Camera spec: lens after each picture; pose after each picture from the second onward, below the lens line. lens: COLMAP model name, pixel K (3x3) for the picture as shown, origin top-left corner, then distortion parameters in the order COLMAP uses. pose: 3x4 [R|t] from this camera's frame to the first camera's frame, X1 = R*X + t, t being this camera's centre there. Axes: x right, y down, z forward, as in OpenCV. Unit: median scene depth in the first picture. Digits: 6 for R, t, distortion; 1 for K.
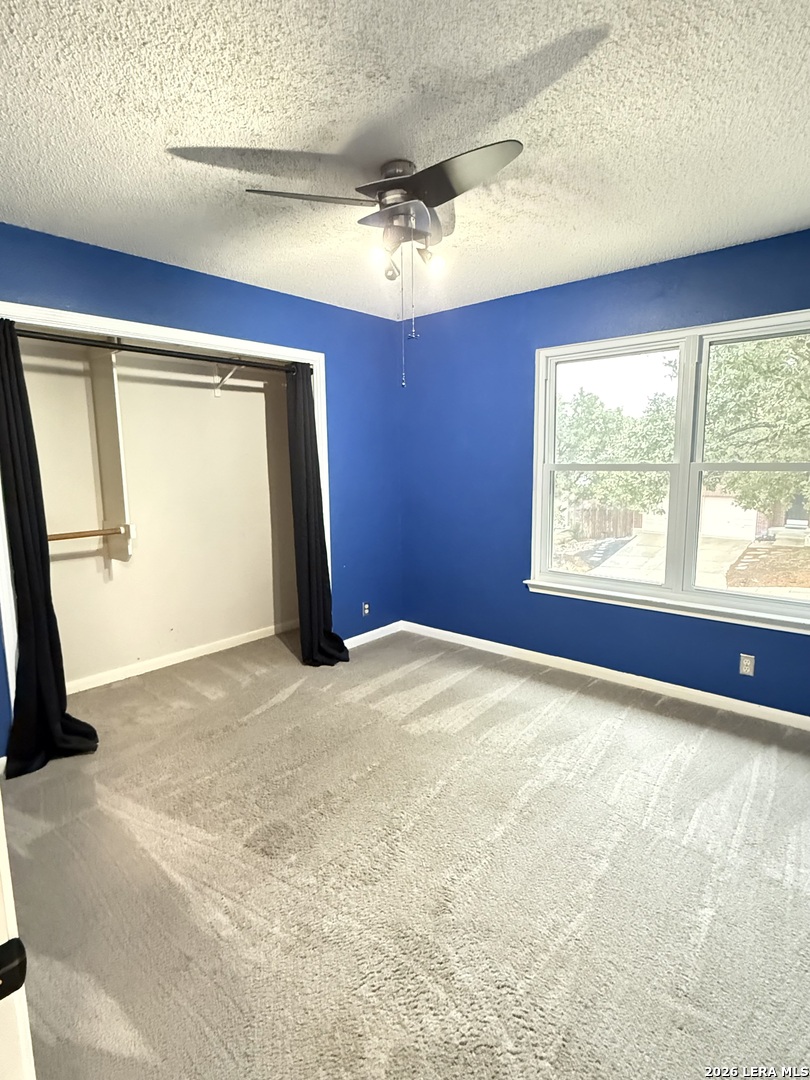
lens RADIAL K [[560.7, 0, 408.9], [0, 560.7, 540.1], [0, 0, 1]] dist [0.008456, -0.003612]
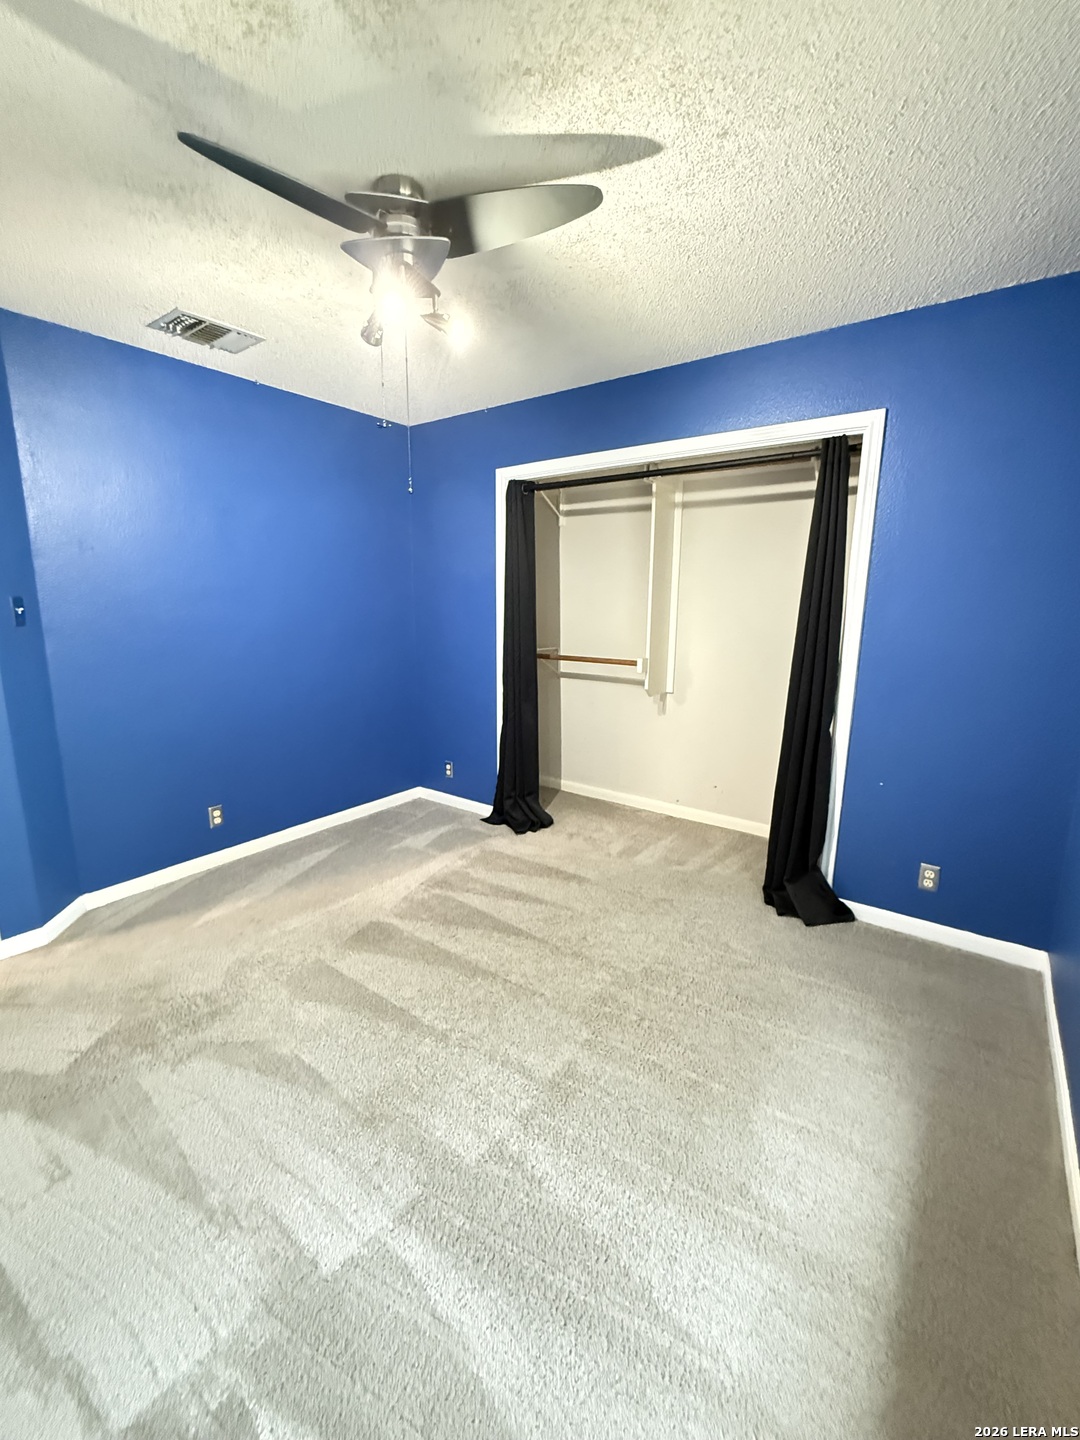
lens RADIAL K [[612.8, 0, 543.4], [0, 612.8, 728.8], [0, 0, 1]] dist [-0.026424, -0.000371]
pose [[0.081935, 0.225511, -0.970789, 0.510802], [-0.151108, 0.965614, 0.211556, -0.099992], [0.985116, 0.129360, 0.113194, 0.660881]]
